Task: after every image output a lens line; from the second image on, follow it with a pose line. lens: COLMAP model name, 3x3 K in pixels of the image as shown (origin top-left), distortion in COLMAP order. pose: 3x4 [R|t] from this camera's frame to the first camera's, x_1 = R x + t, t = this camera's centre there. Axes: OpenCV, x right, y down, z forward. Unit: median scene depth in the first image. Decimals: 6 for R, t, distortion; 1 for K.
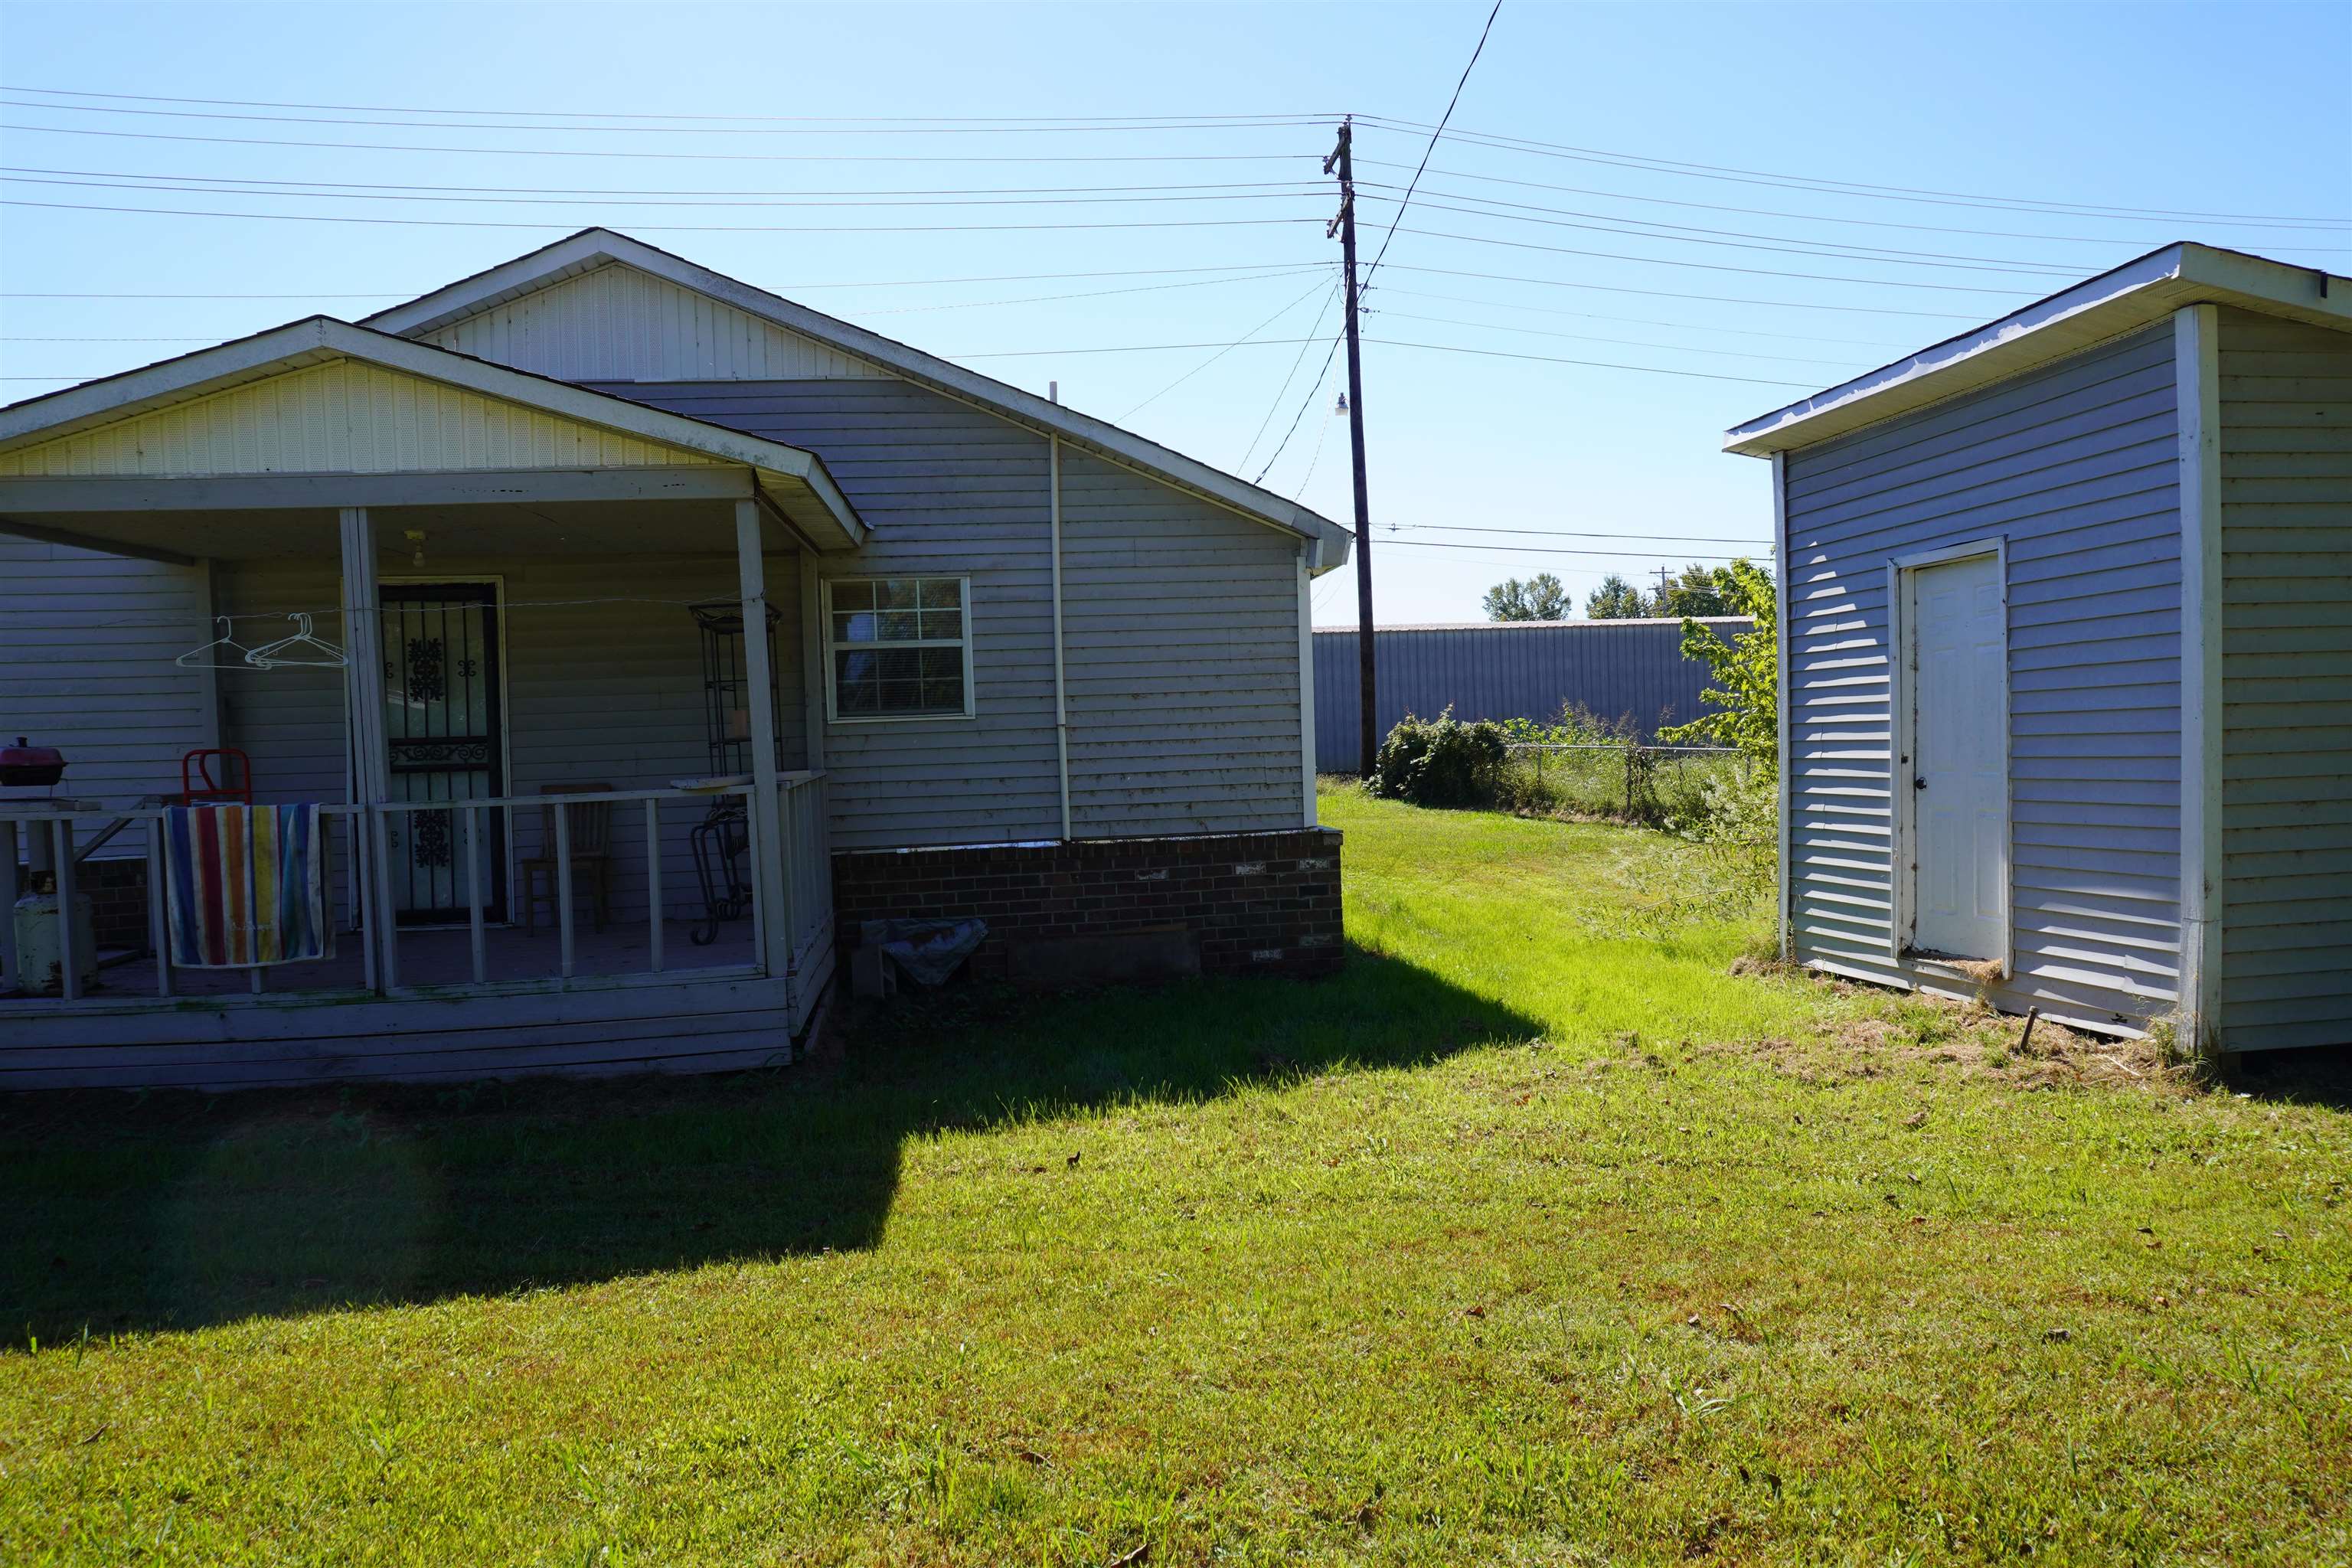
lens RADIAL K [[1571.2, 0, 1167.4], [0, 1571.2, 788.4], [0, 0, 1]] dist [-0.053993, 0.028951]
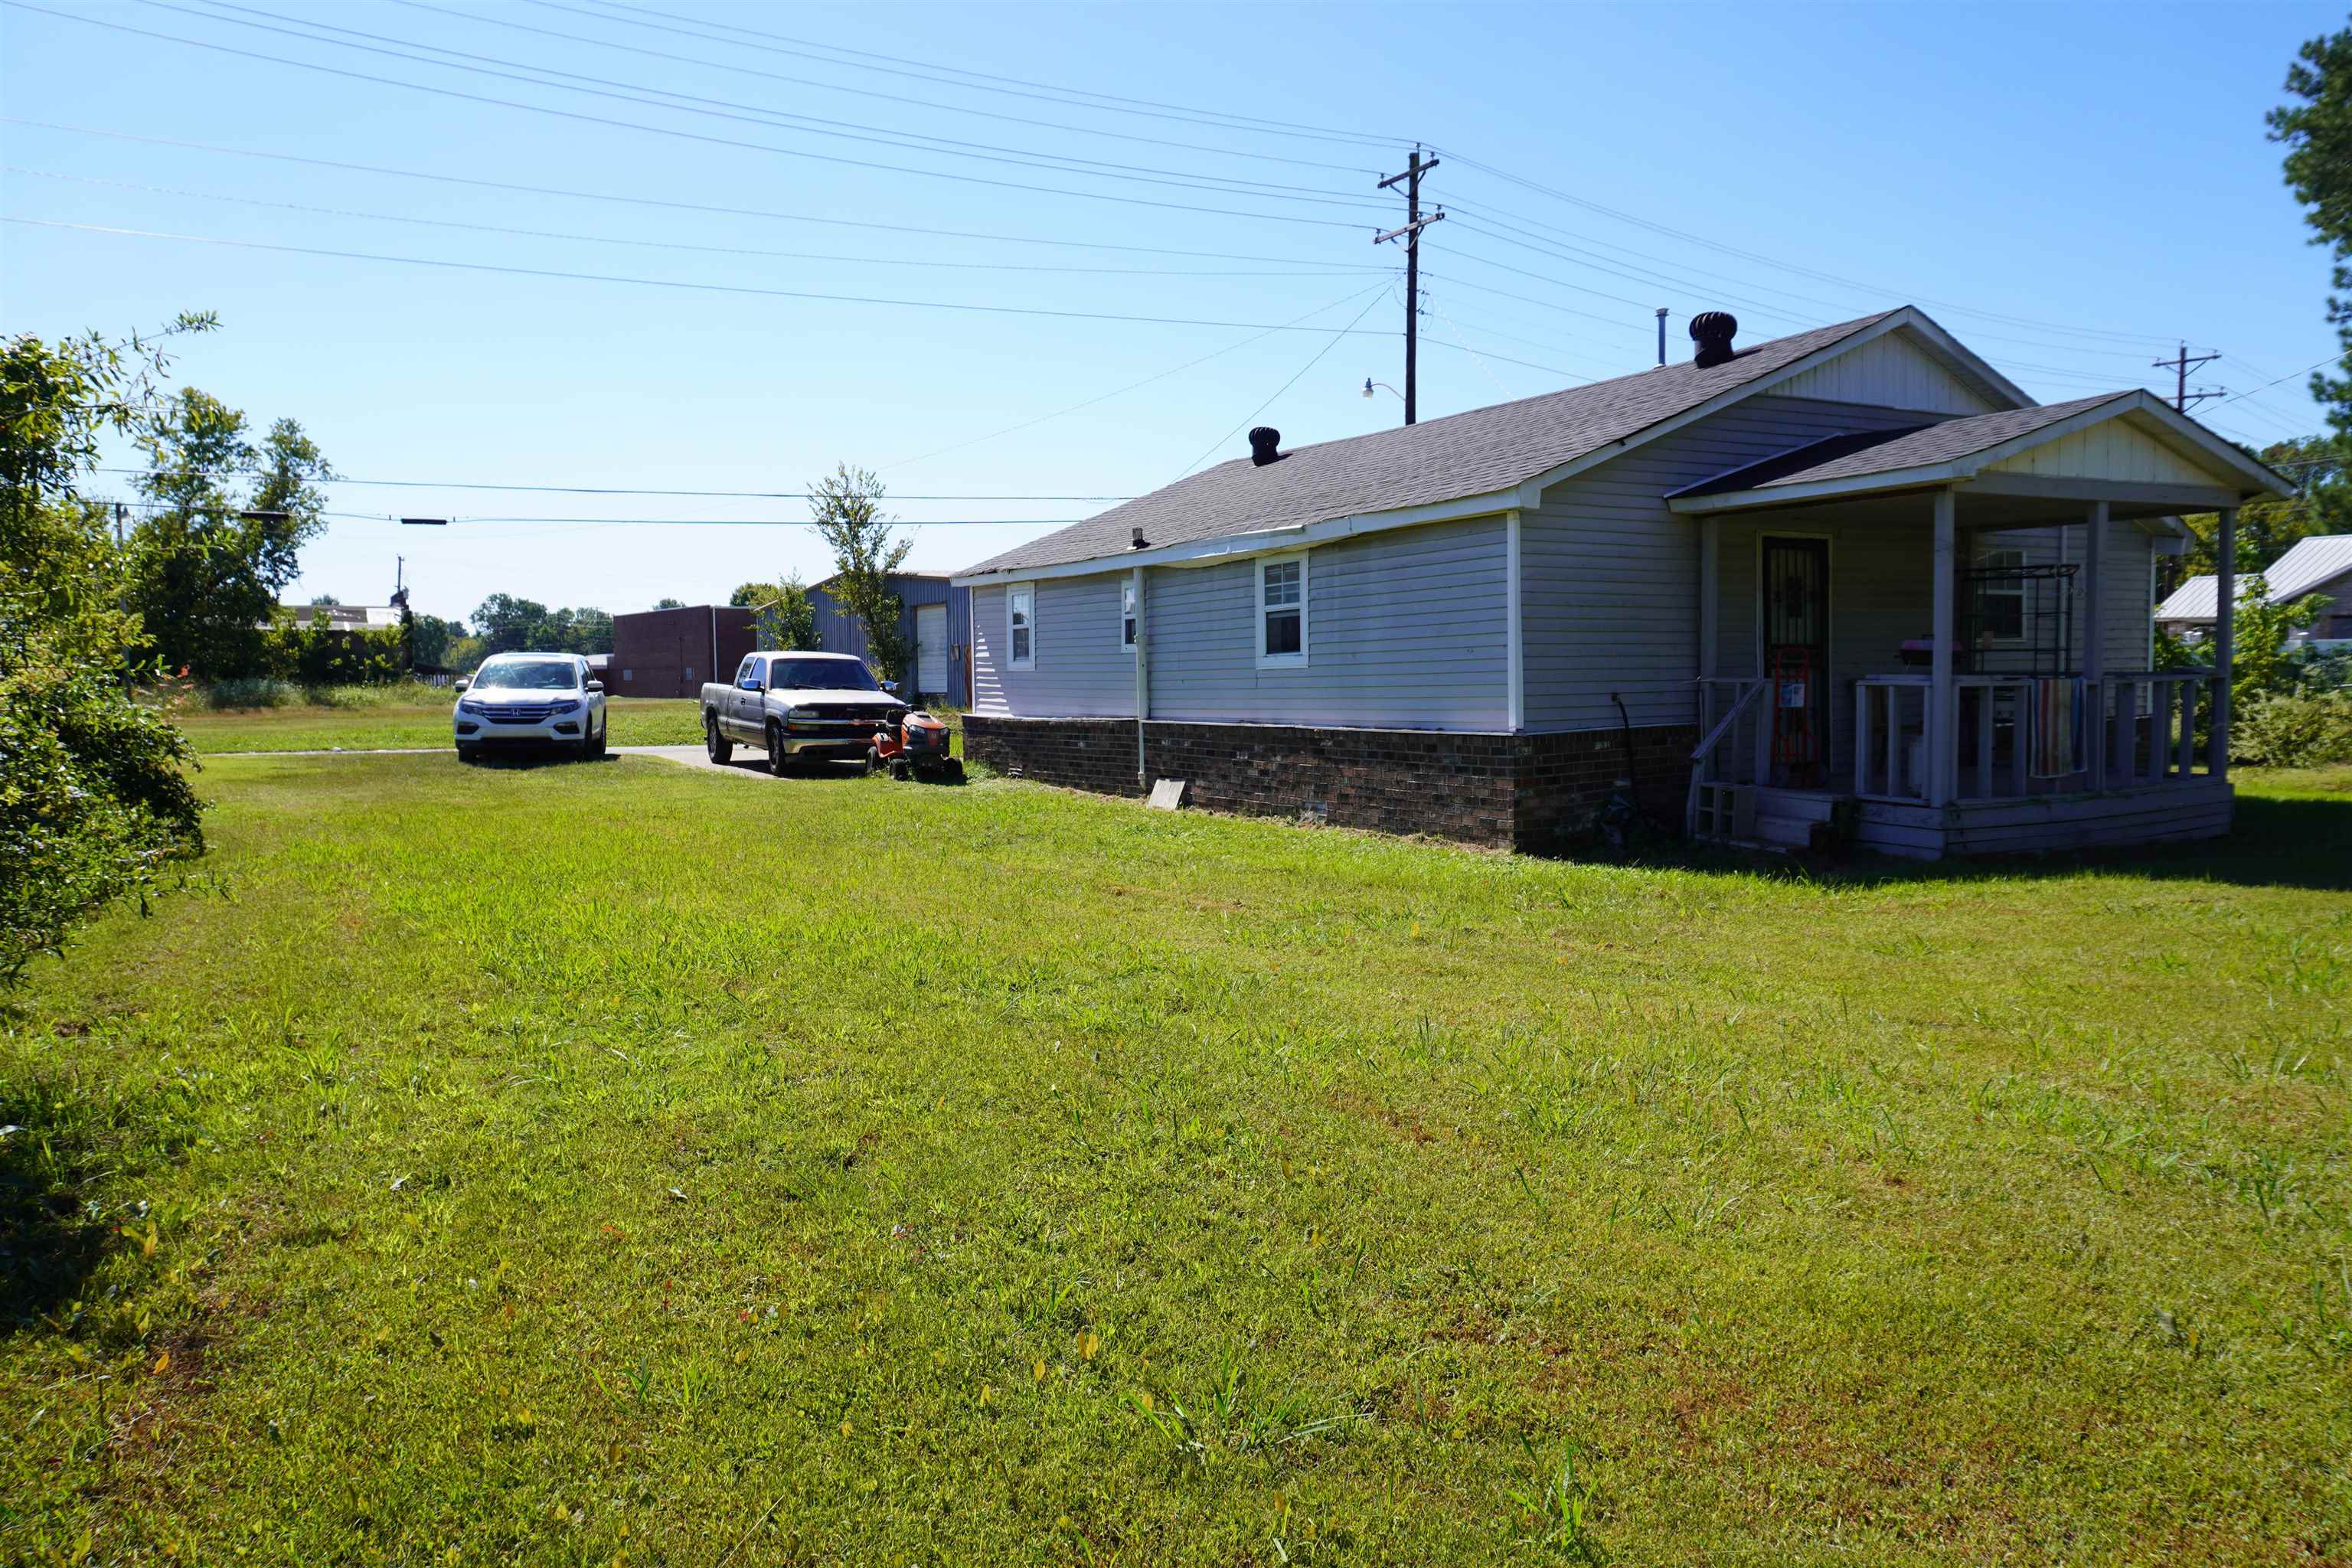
lens RADIAL K [[1563.7, 0, 1167.1], [0, 1563.7, 788.5], [0, 0, 1]] dist [-0.046226, 0.031082]
pose [[0.938741, -0.007146, 0.344549, -2.042765], [-0.003813, 0.999508, 0.031119, 0.079695], [-0.344603, -0.030526, 0.938252, -0.217271]]
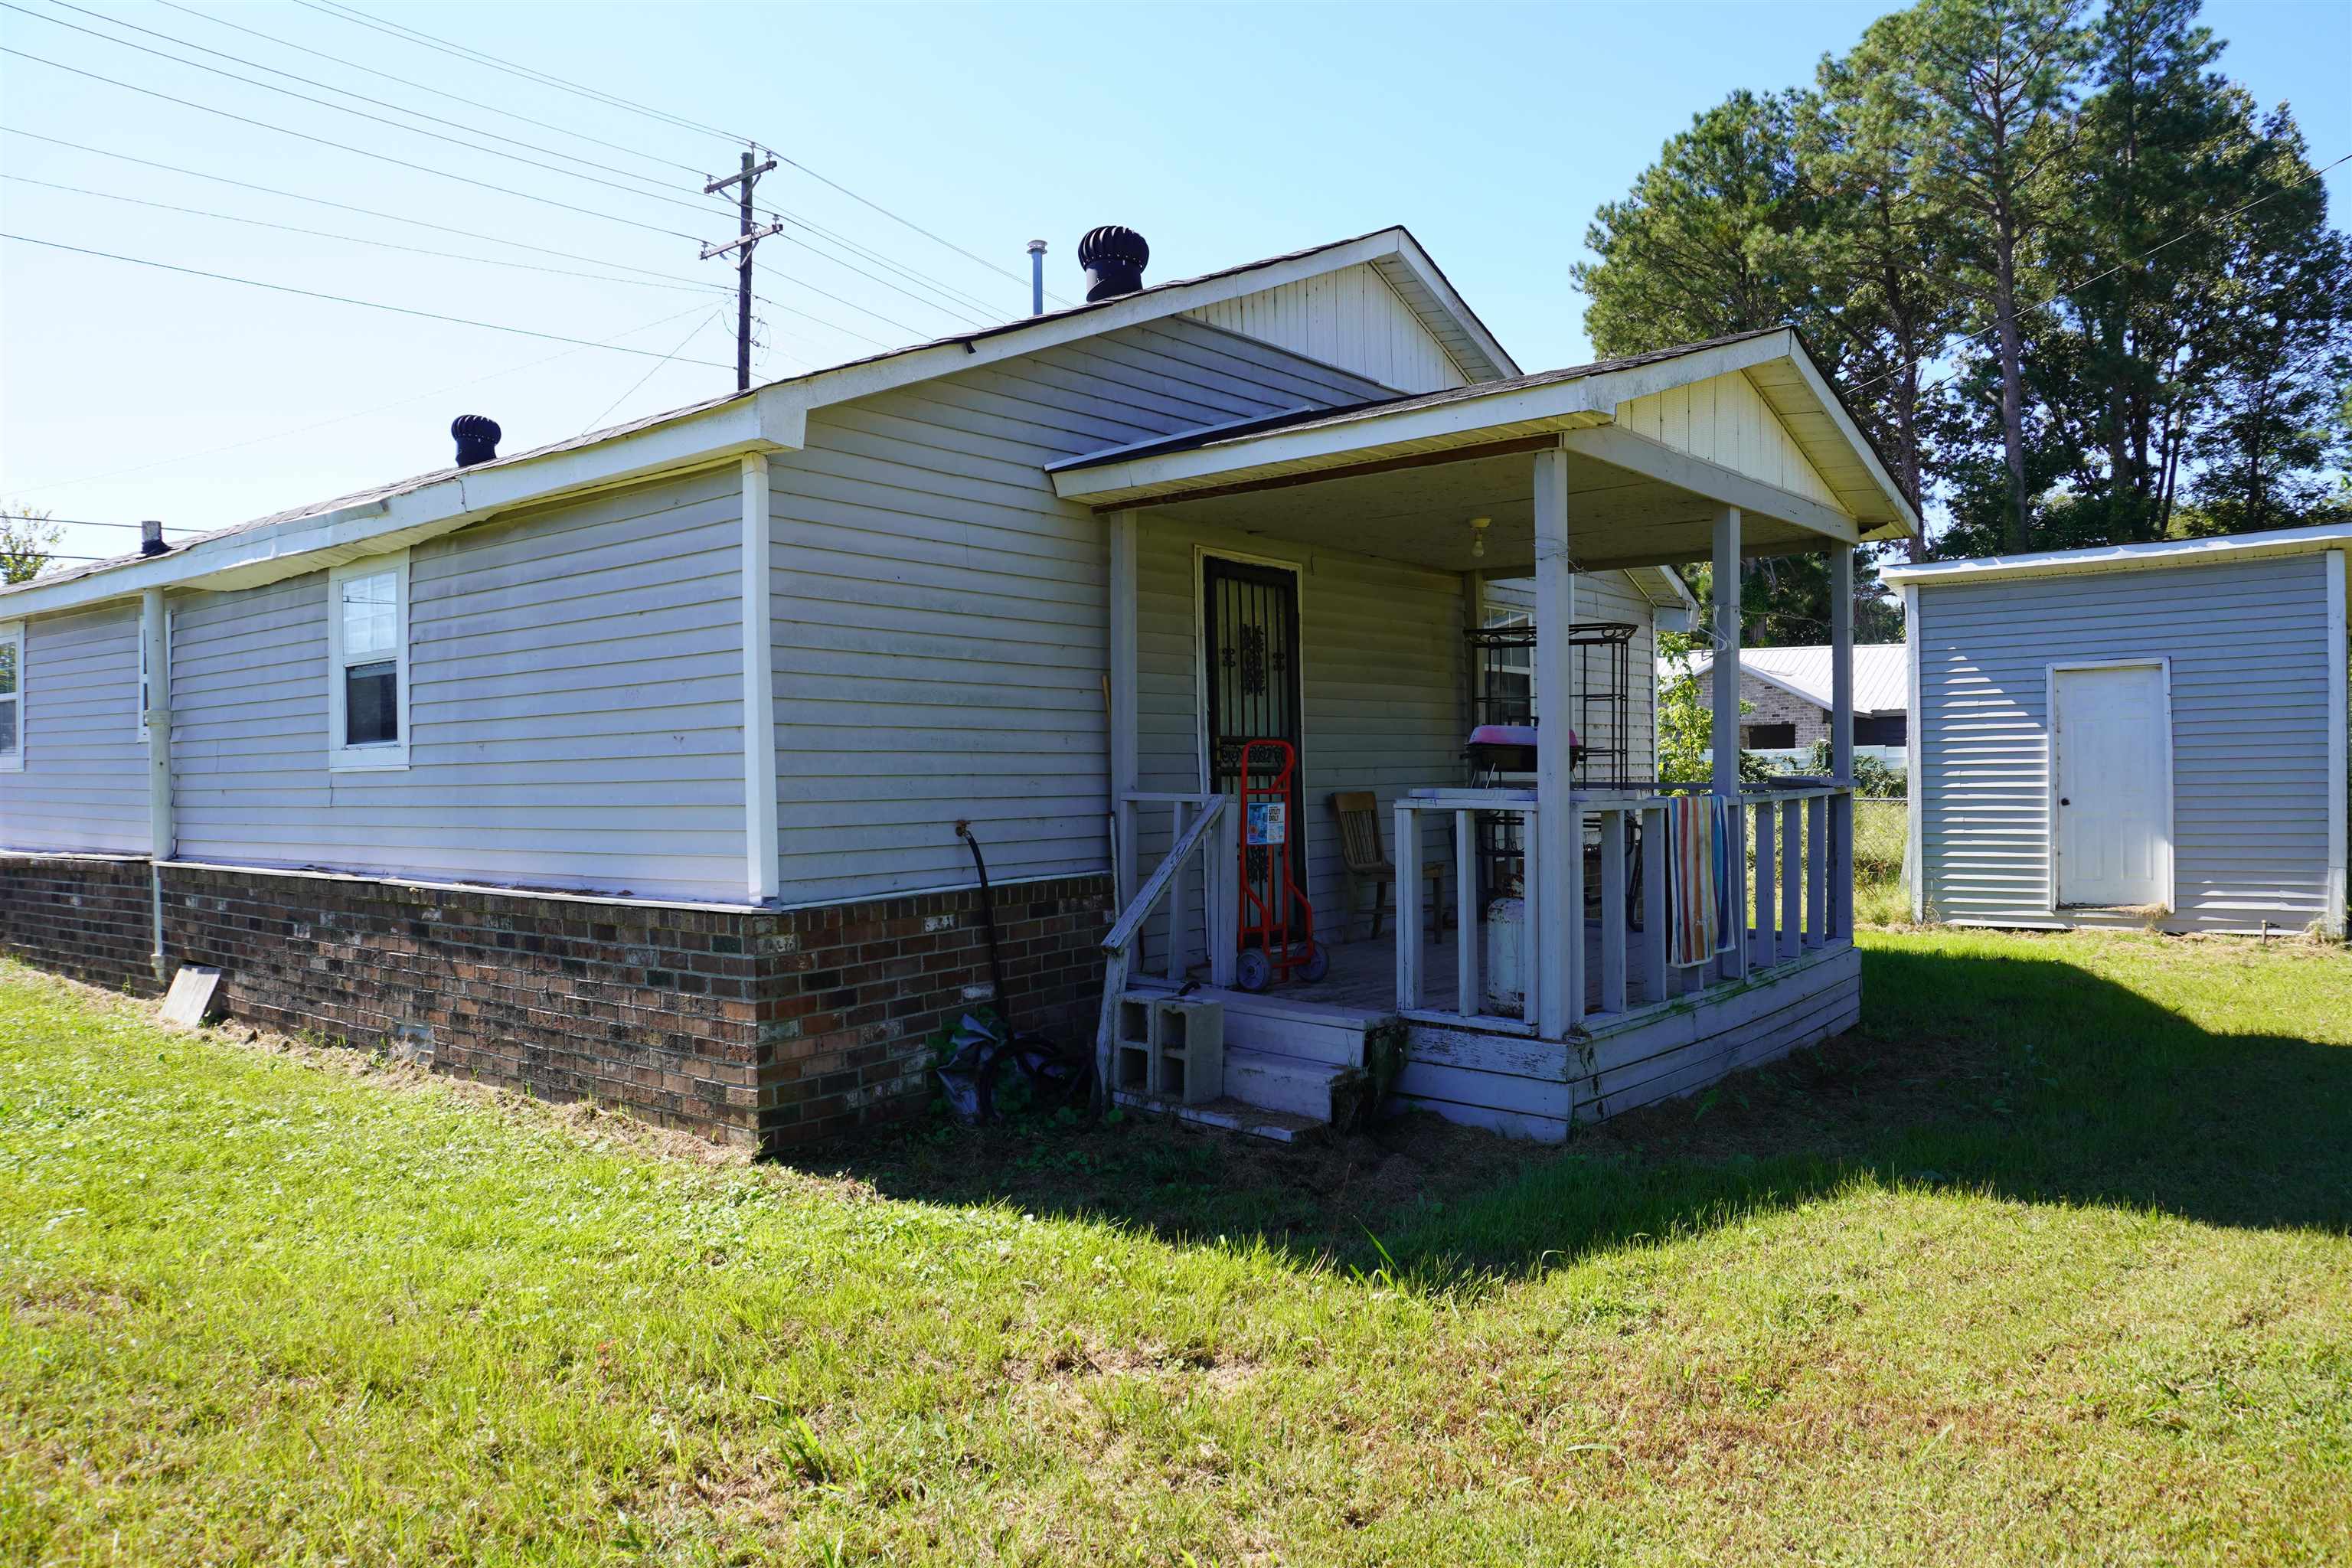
lens RADIAL K [[1571.2, 0, 1167.4], [0, 1571.2, 788.4], [0, 0, 1]] dist [-0.053993, 0.028951]
pose [[0.737828, 0.018706, 0.674729, -1.495106], [0.006561, 0.999370, -0.034881, 0.038072], [-0.674956, 0.030163, 0.737241, 0.498995]]
